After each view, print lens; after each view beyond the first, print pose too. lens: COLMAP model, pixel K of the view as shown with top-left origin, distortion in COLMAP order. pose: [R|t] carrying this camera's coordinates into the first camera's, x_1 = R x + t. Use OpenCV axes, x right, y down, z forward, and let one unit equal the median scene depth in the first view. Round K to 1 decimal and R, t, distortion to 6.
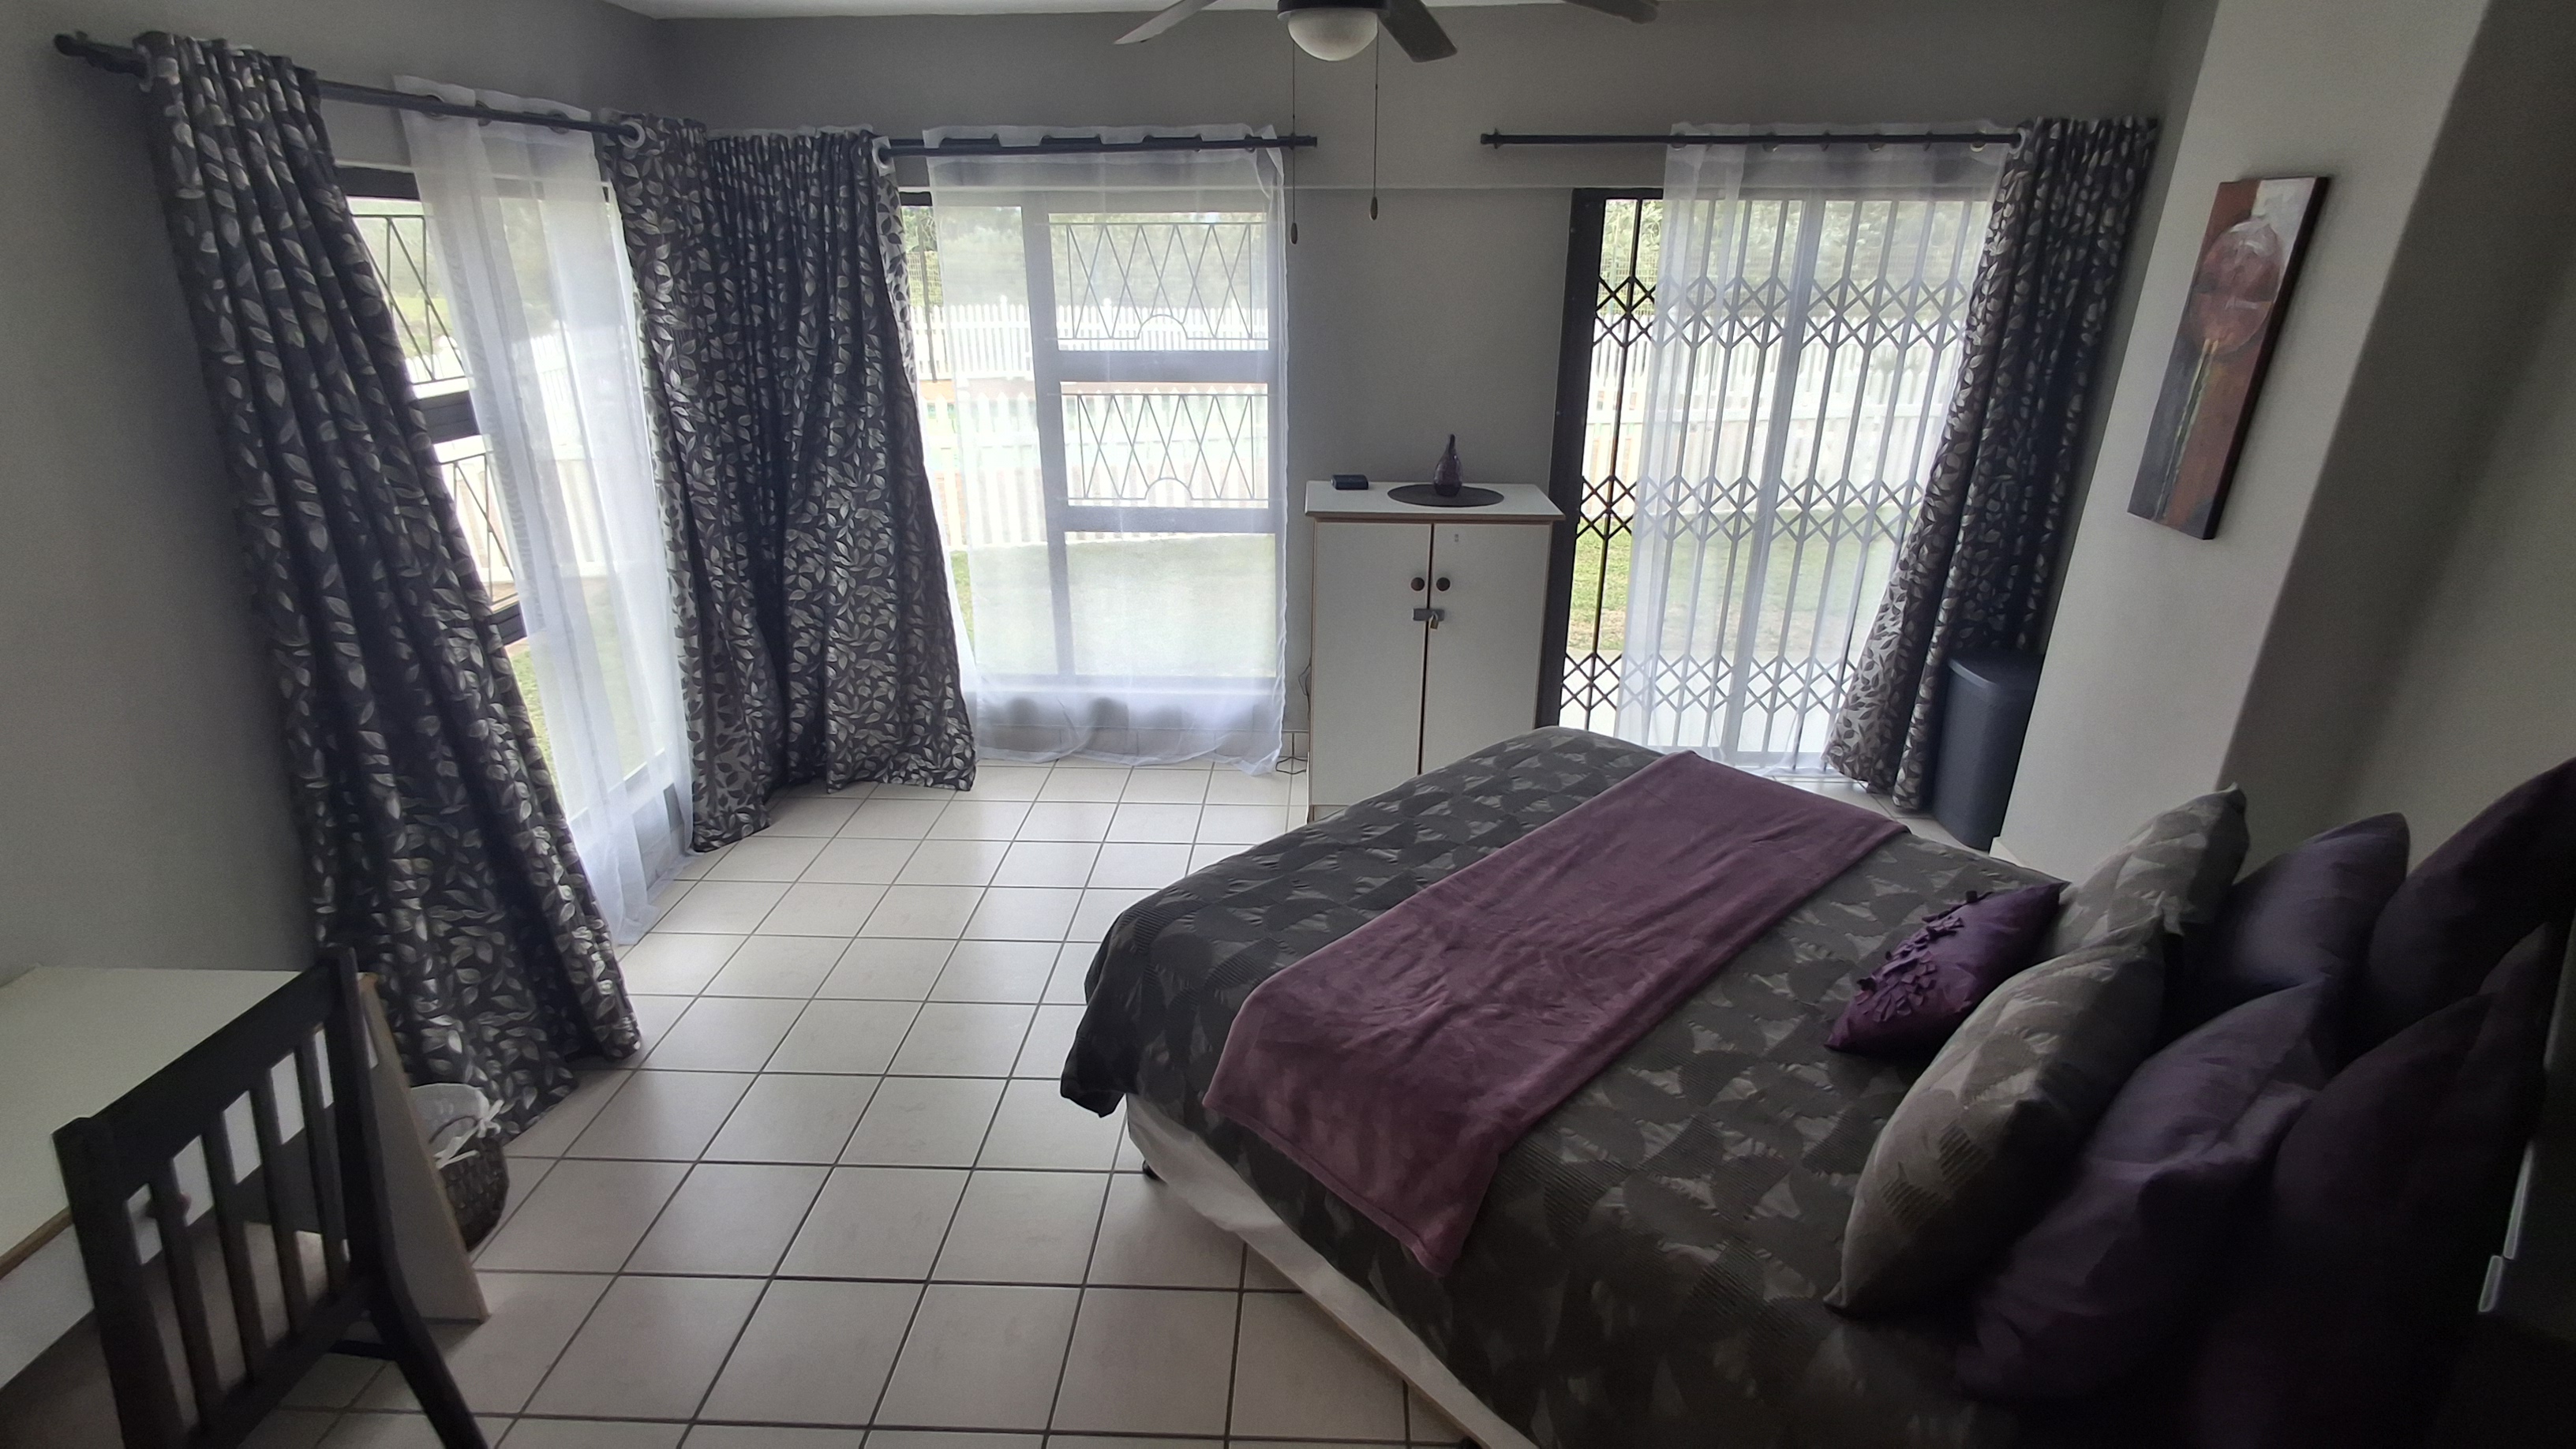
lens RADIAL K [[1177.2, 0, 1296.8], [0, 1177.2, 730.0], [0, 0, 1]] dist [-0.001963, 0.003374]
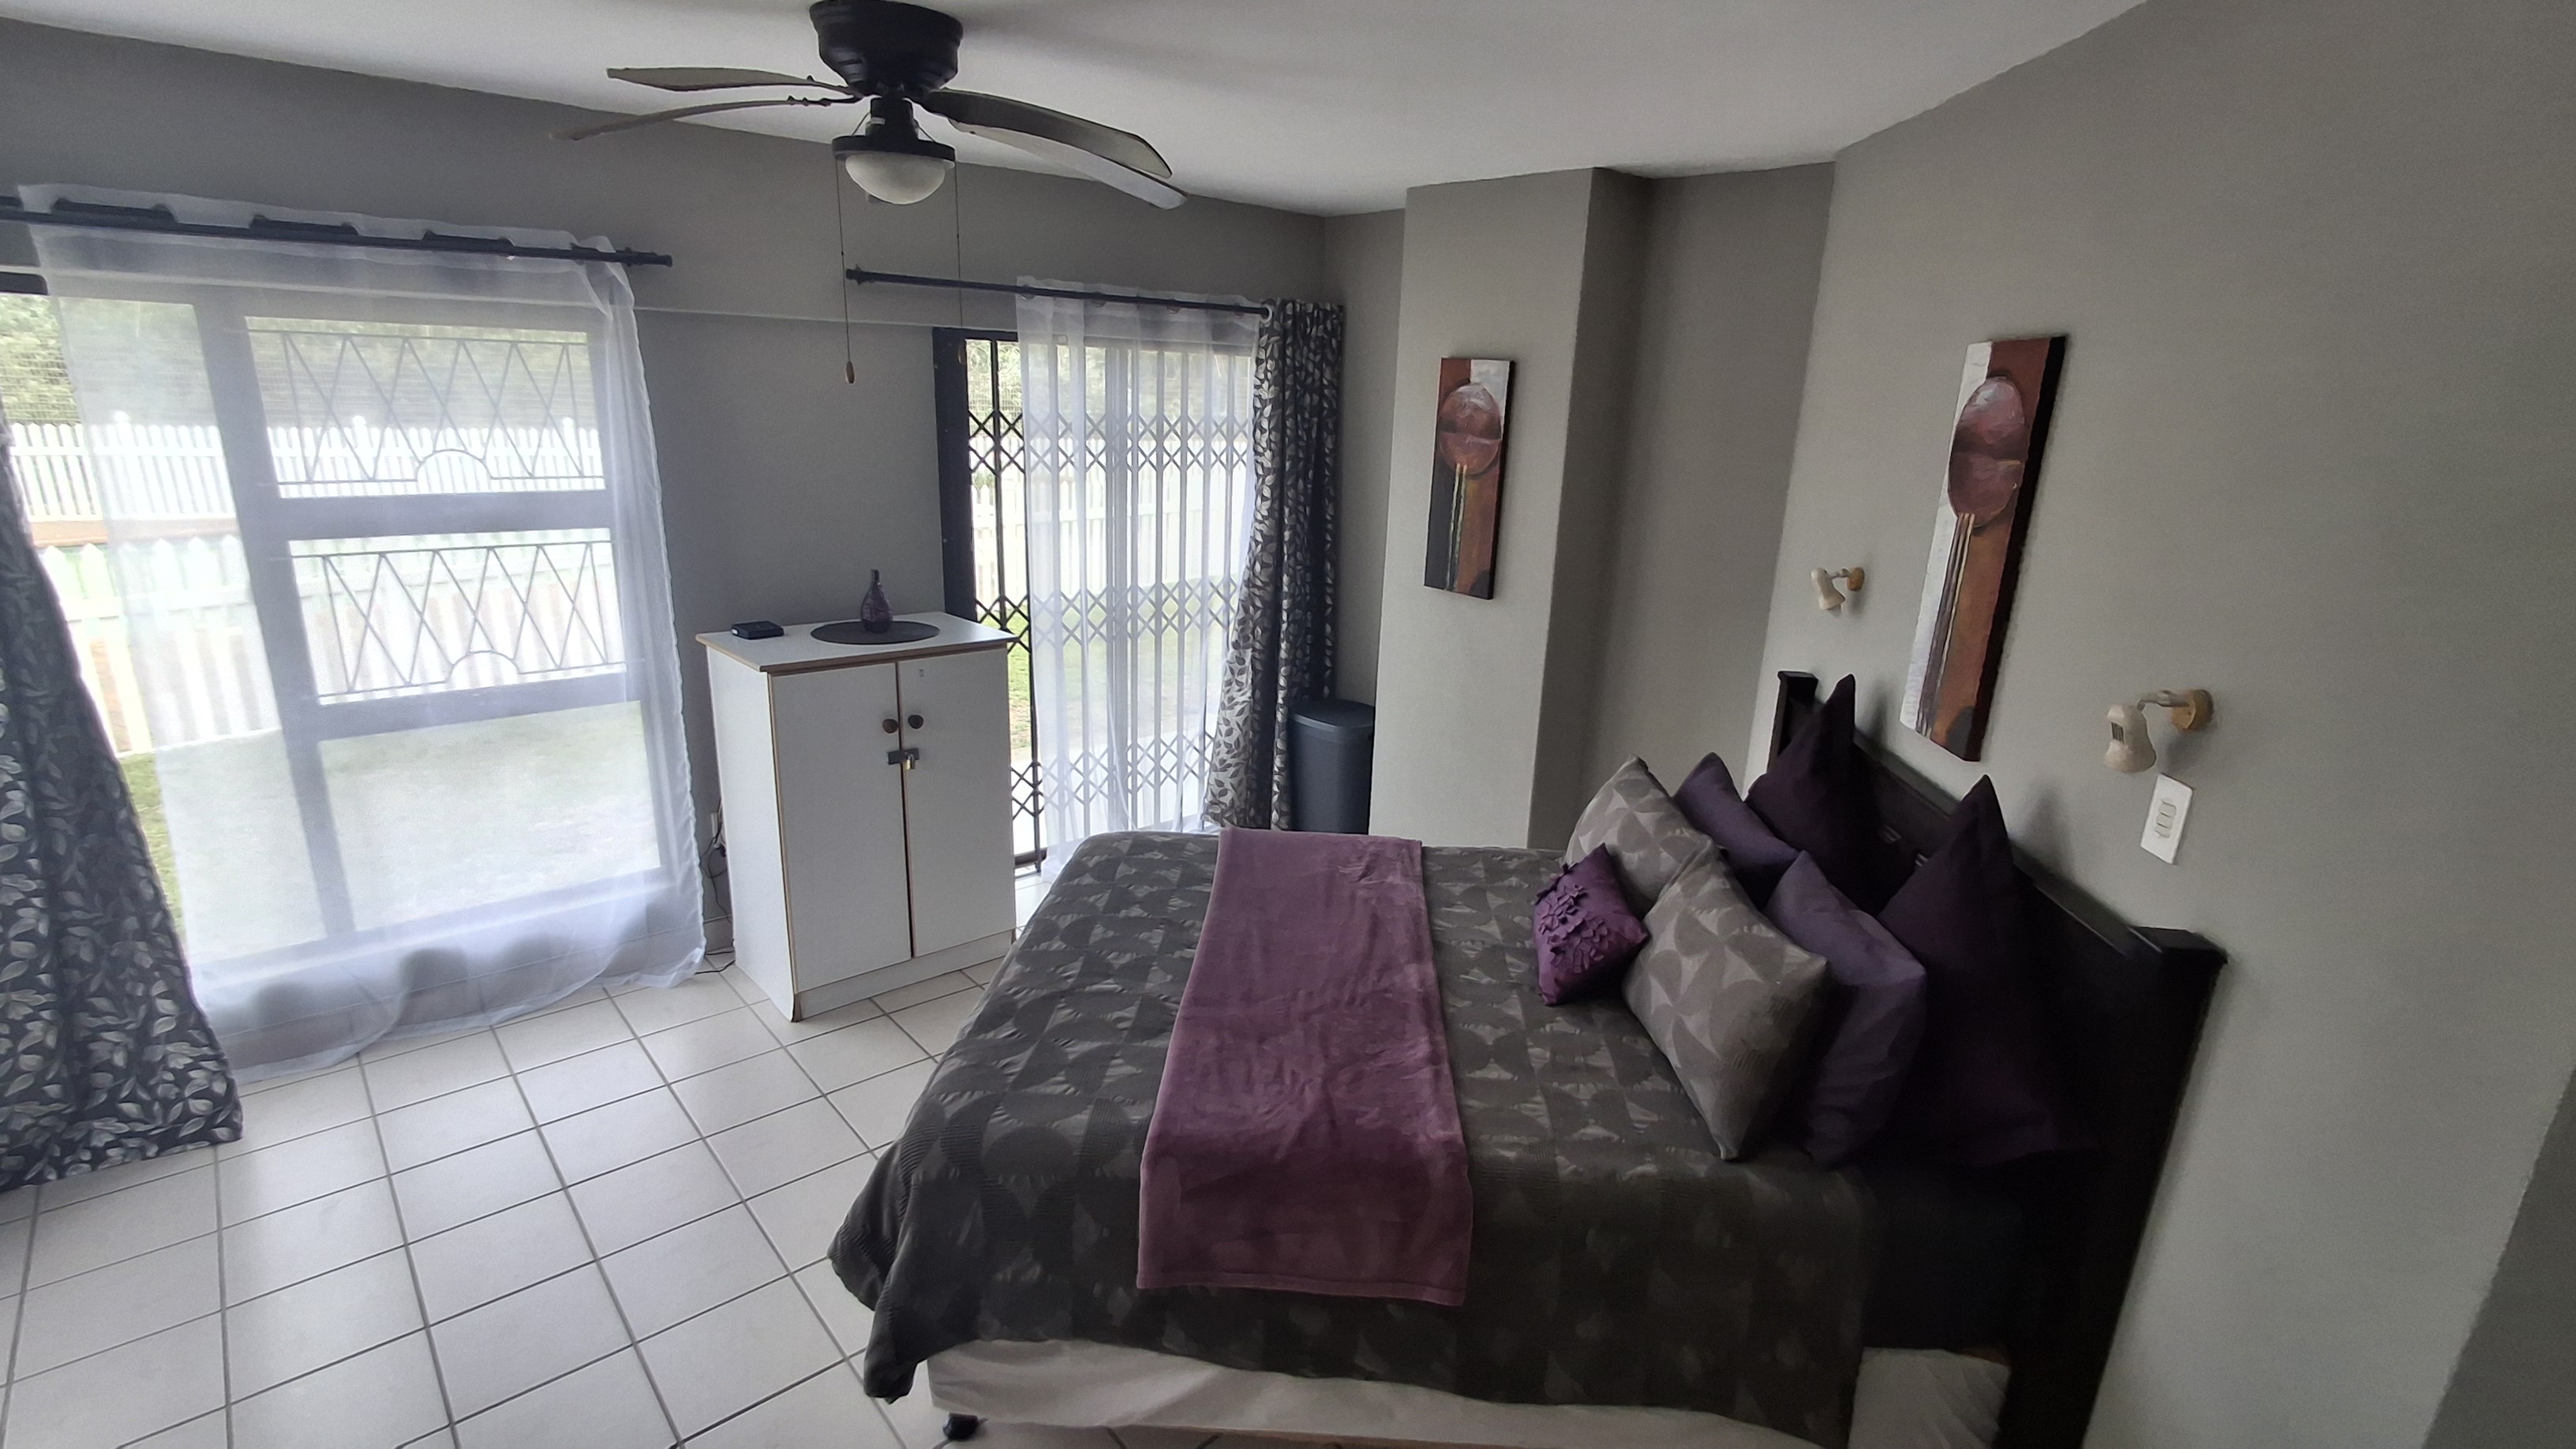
lens RADIAL K [[1177.2, 0, 1301.0], [0, 1177.2, 726.1], [0, 0, 1]] dist [-0.001963, 0.003374]
pose [[0.729785, -0.165955, 0.663229, -0.272530], [0.226191, 0.974069, -0.005156, -0.042358], [-0.645175, 0.153779, 0.748399, 0.075641]]
